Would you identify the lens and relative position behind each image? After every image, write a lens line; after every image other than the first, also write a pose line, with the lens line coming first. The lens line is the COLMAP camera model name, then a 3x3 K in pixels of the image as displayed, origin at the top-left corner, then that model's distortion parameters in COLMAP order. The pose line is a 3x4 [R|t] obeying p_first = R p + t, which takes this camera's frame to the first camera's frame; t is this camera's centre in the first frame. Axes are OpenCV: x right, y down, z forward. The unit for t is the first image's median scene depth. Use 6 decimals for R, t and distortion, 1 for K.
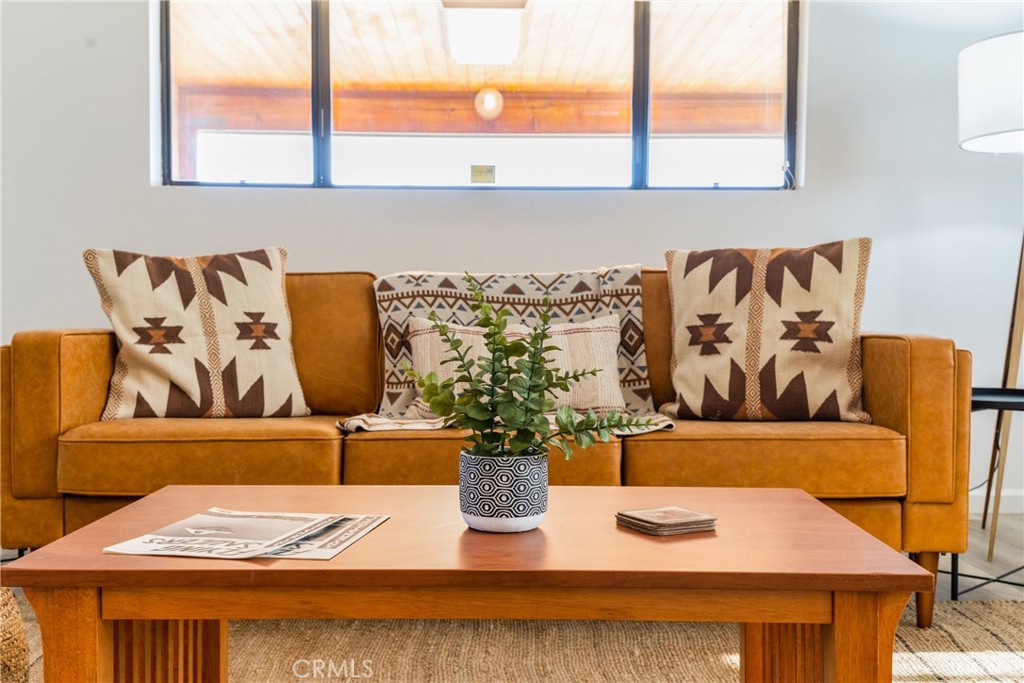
lens RADIAL K [[1139.3, 0, 510.0], [0, 1139.3, 346.6], [0, 0, 1]] dist [0.135781, 0.000000]
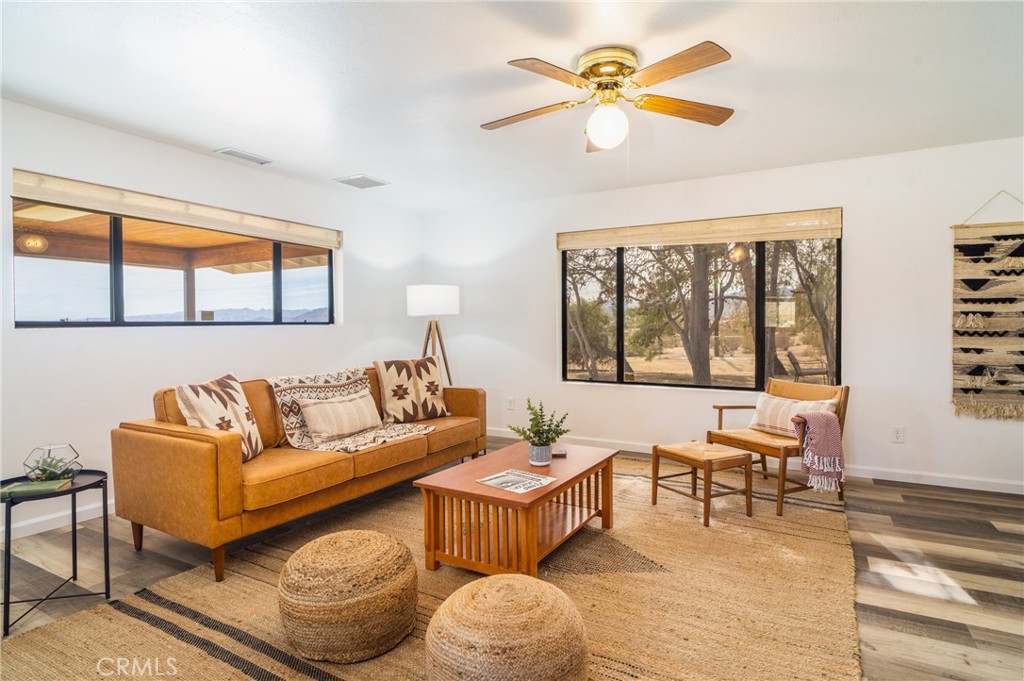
lens RADIAL K [[544.4, 0, 529.3], [0, 544.4, 338.6], [0, 0, 1]] dist [-0.003683, 0.002844]
pose [[0.480260, -0.029249, 0.876638, -0.864176], [0.036113, 0.999256, 0.013556, -0.152751], [-0.876382, 0.025148, 0.480959, 0.078286]]
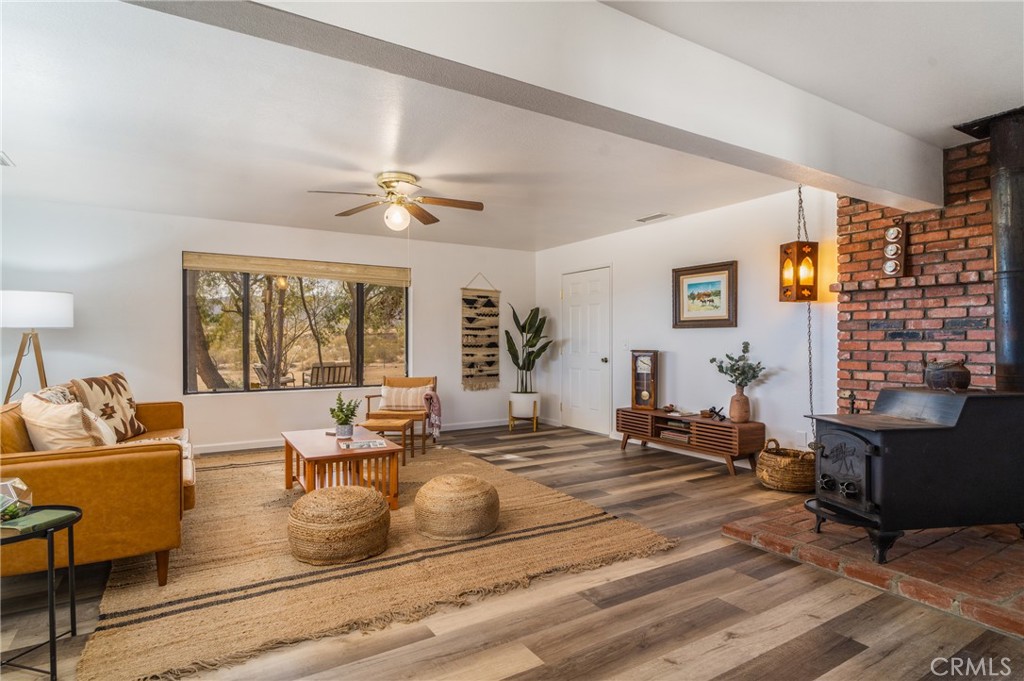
lens RADIAL K [[544.4, 0, 505.9], [0, 544.4, 341.7], [0, 0, 1]] dist [-0.003683, 0.002844]
pose [[-0.516938, -0.004949, 0.856008, -1.391037], [0.026089, 0.999428, 0.021533, -0.176219], [-0.855625, 0.033464, -0.516513, 0.881732]]
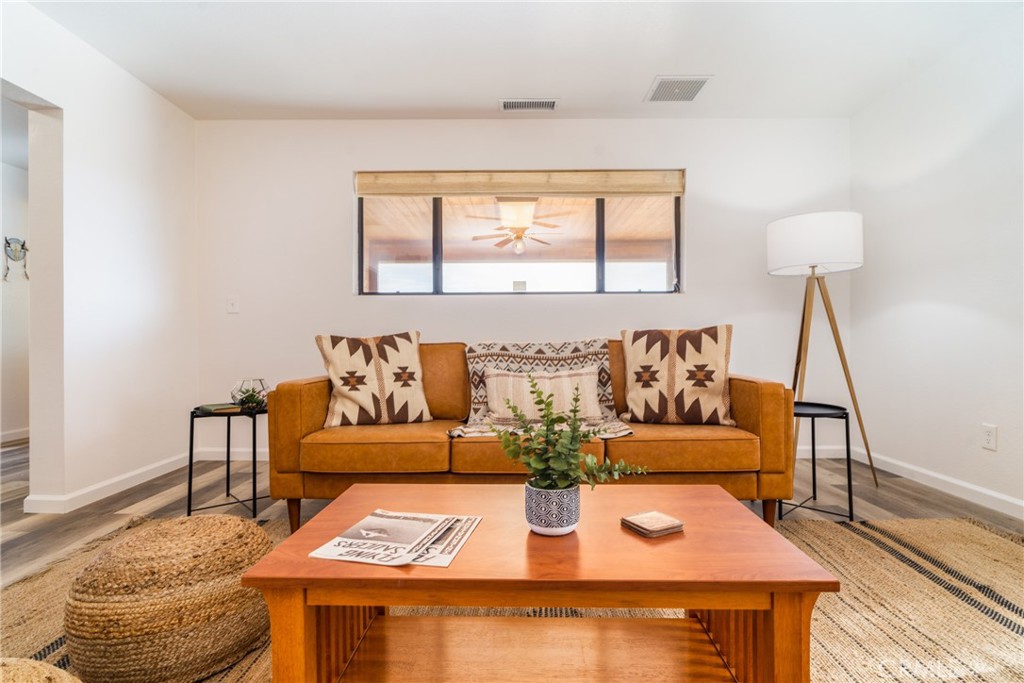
lens RADIAL K [[544.4, 0, 512.6], [0, 544.4, 339.3], [0, 0, 1]] dist [-0.003683, 0.002844]
pose [[0.999648, -0.010199, -0.024485, -0.021229], [0.009430, 0.999465, -0.031315, -0.046508], [0.024792, 0.031073, 0.999210, 0.113923]]
